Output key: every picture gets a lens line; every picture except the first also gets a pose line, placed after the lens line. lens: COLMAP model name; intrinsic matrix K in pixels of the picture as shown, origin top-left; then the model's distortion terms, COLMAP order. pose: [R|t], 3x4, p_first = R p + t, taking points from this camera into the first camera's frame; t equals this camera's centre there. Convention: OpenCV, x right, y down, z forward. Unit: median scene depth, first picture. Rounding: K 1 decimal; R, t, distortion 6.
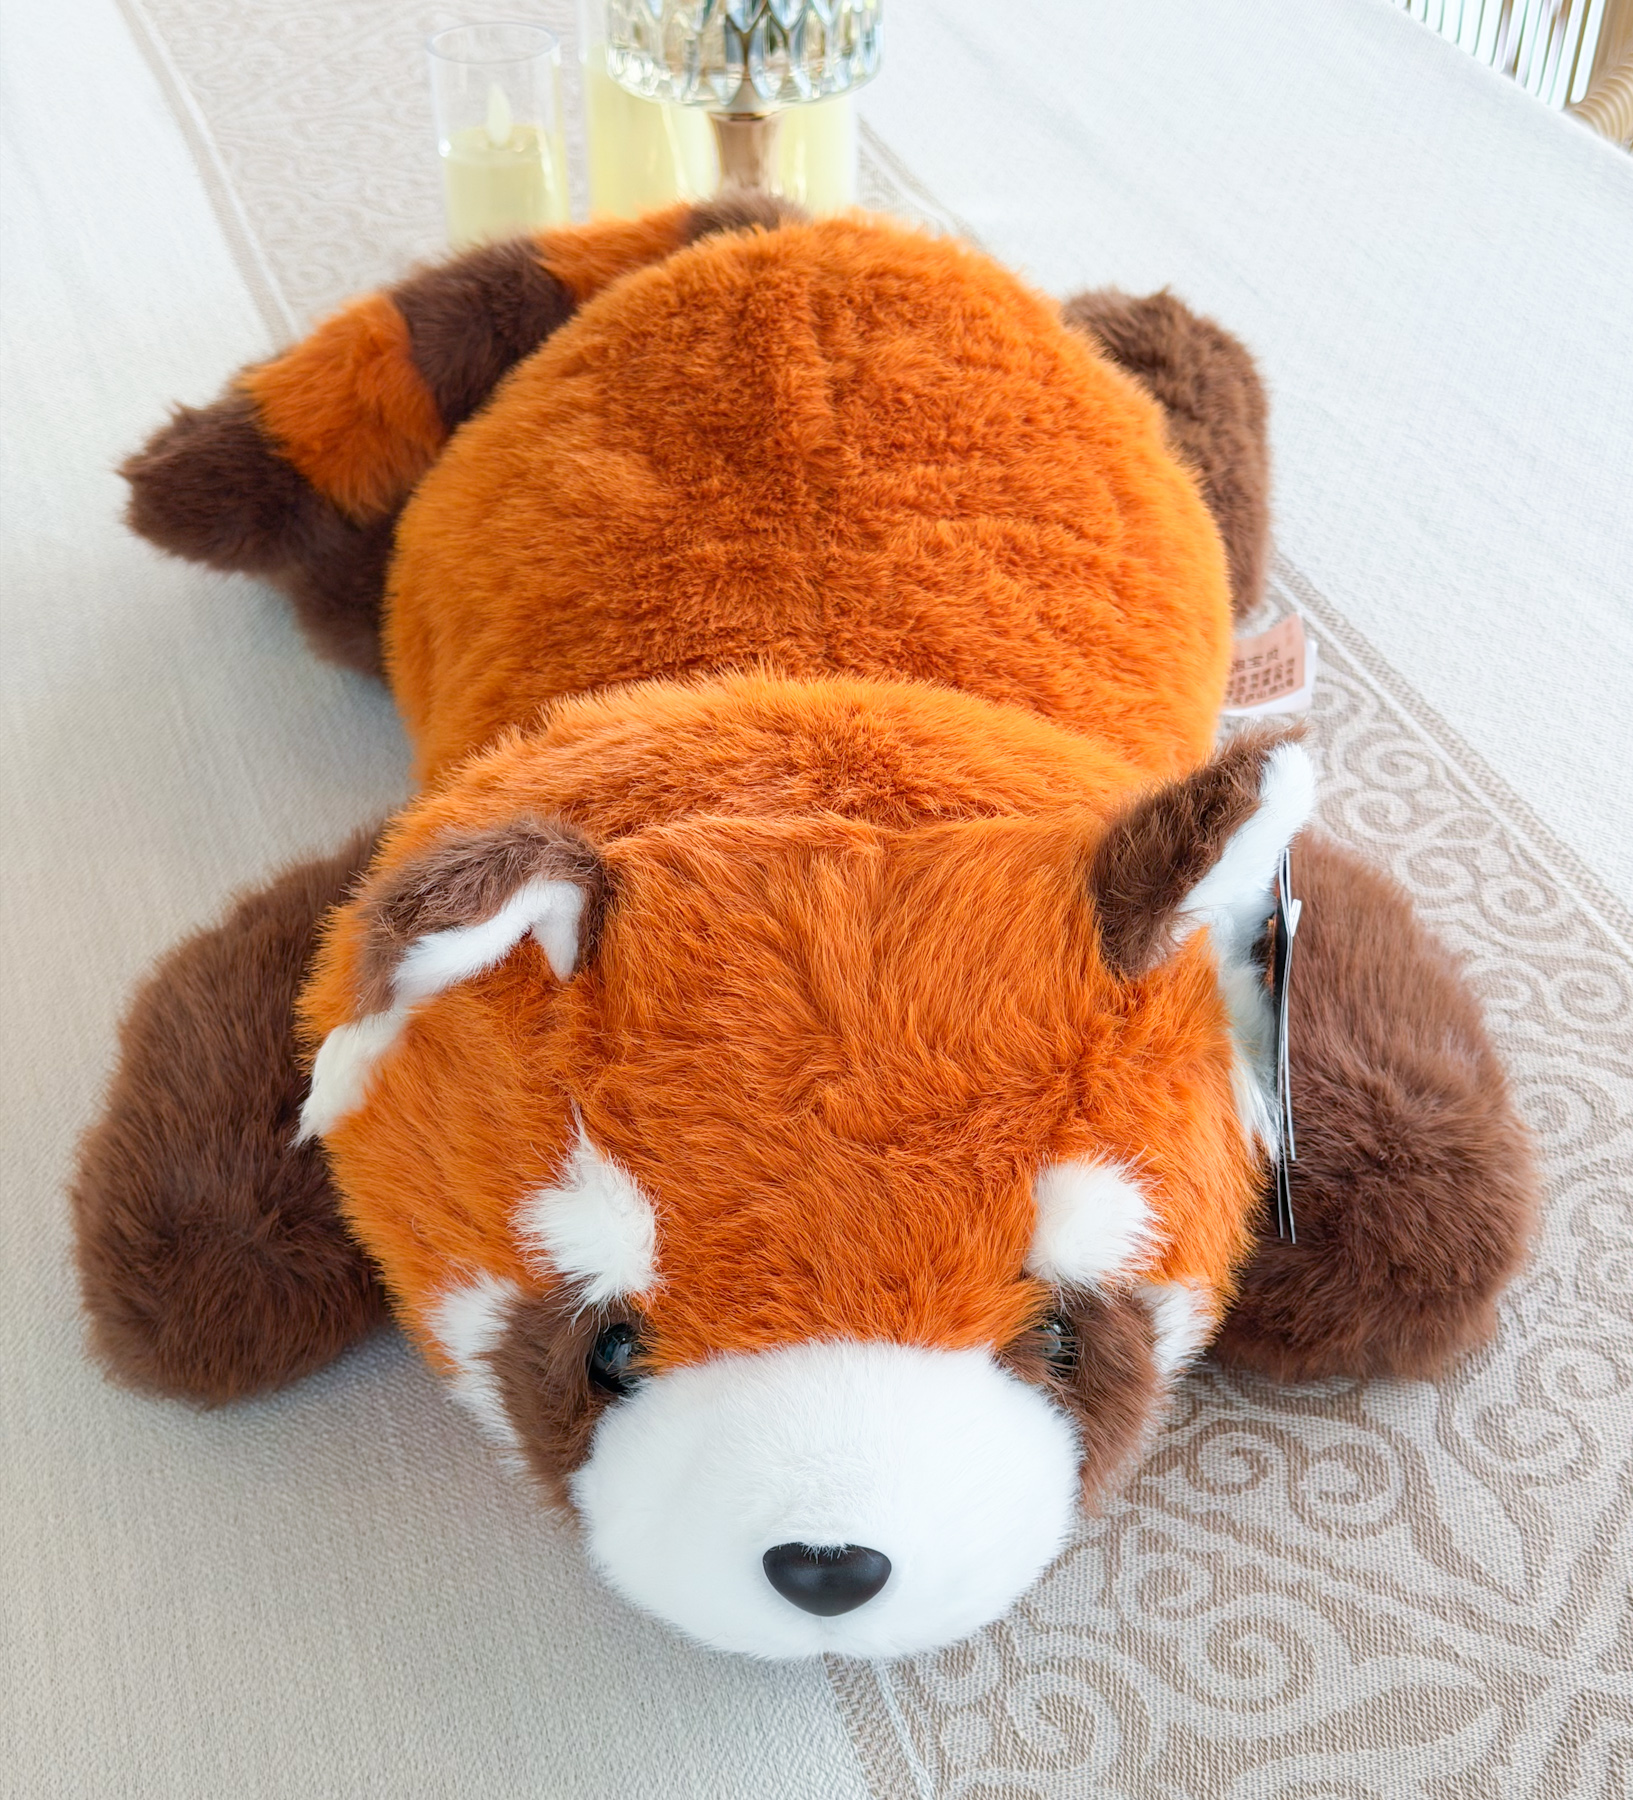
lens RADIAL K [[3205.1, 0, 816.6], [0, 3205.1, 1020.4], [0, 0, 1]] dist [0.162667, 0.000000]
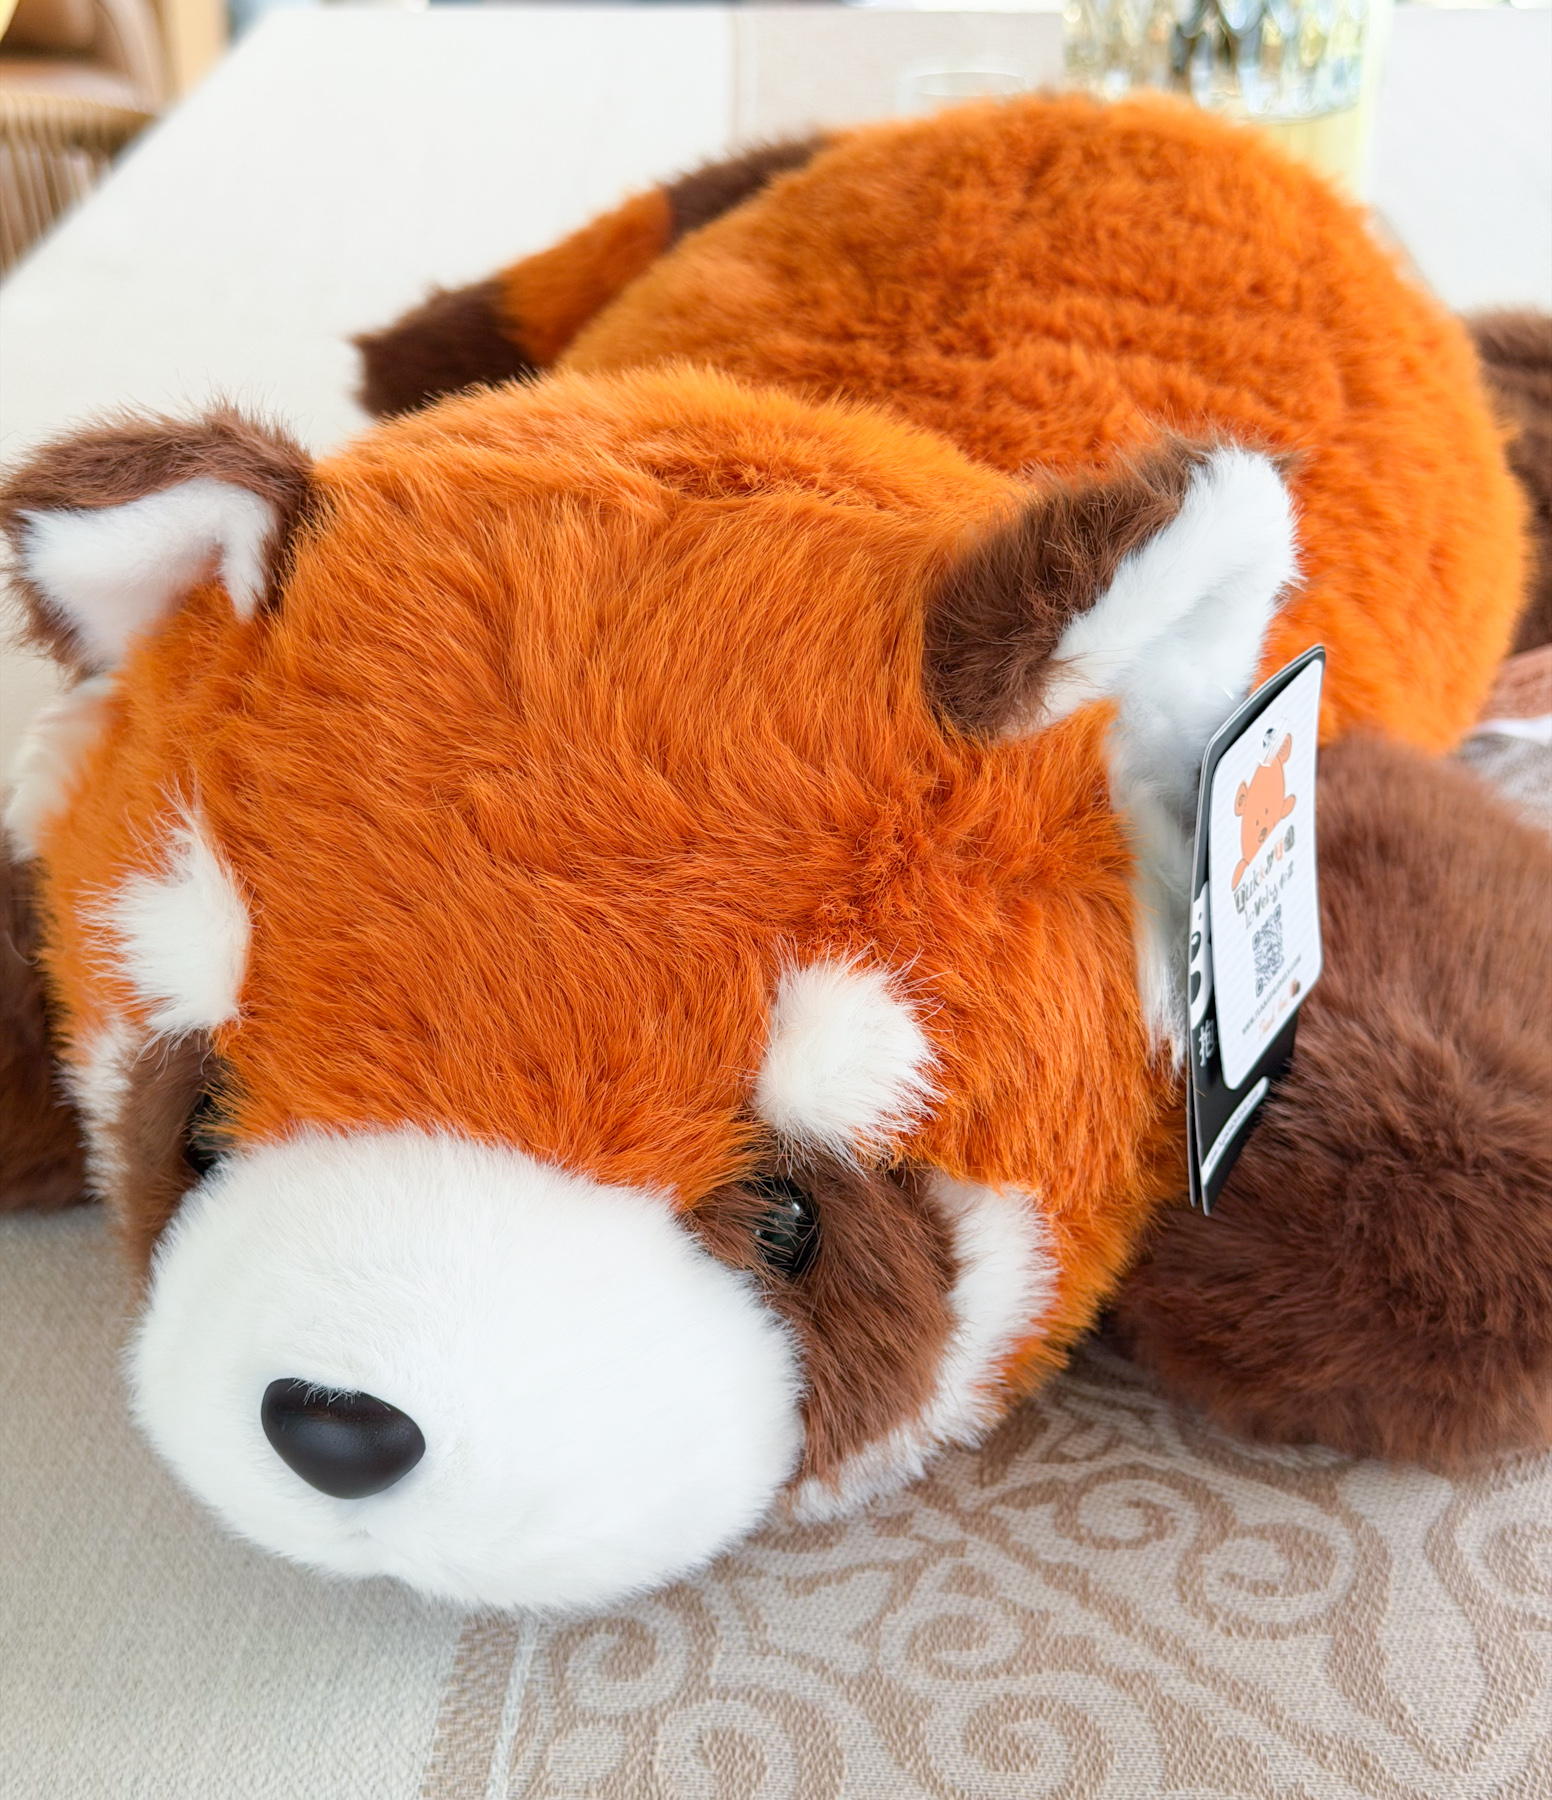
lens RADIAL K [[2958.7, 0, 740.8], [0, 2958.7, 988.9], [0, 0, 1]] dist [0.125171, 0.000000]
pose [[0.946820, 0.155013, -0.281963, 0.238185], [-0.189522, 0.976834, -0.099379, 0.114308], [0.260026, 0.147532, 0.954265, 0.348705]]
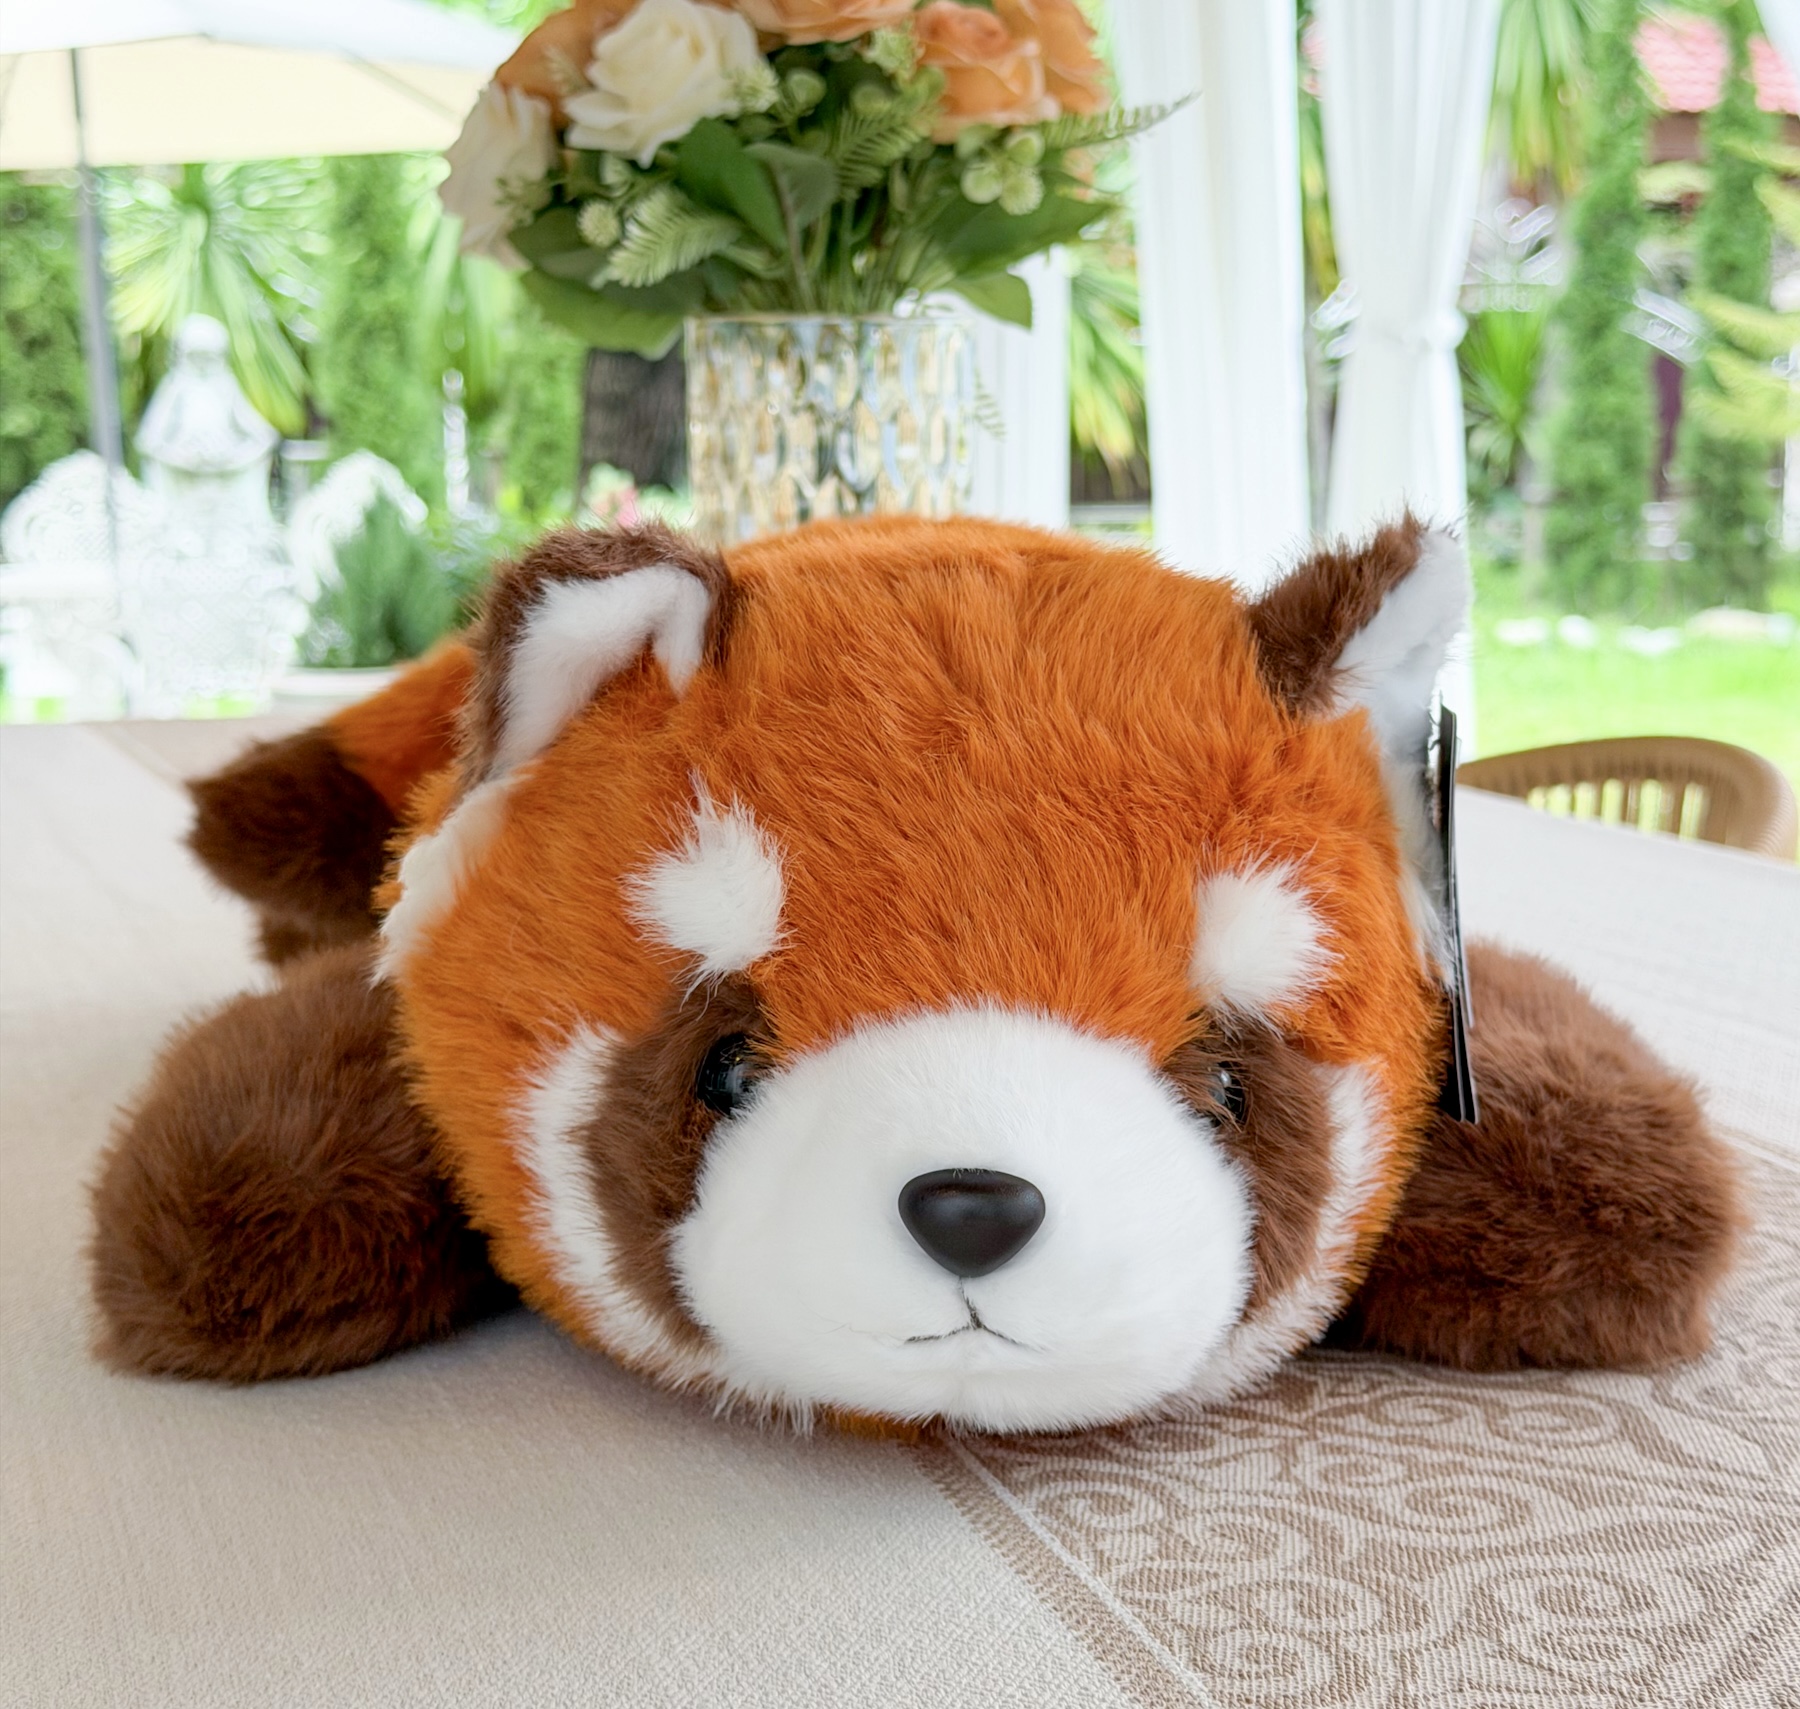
lens RADIAL K [[3631.2, 0, 899.2], [0, 3631.2, 853.4], [0, 0, 1]] dist [0.097566, 0.000000]
pose [[0.999769, 0.015778, 0.014588, -0.029816], [-0.007456, 0.891417, -0.453122, 0.488912], [-0.020154, 0.452909, 0.891329, 0.071974]]
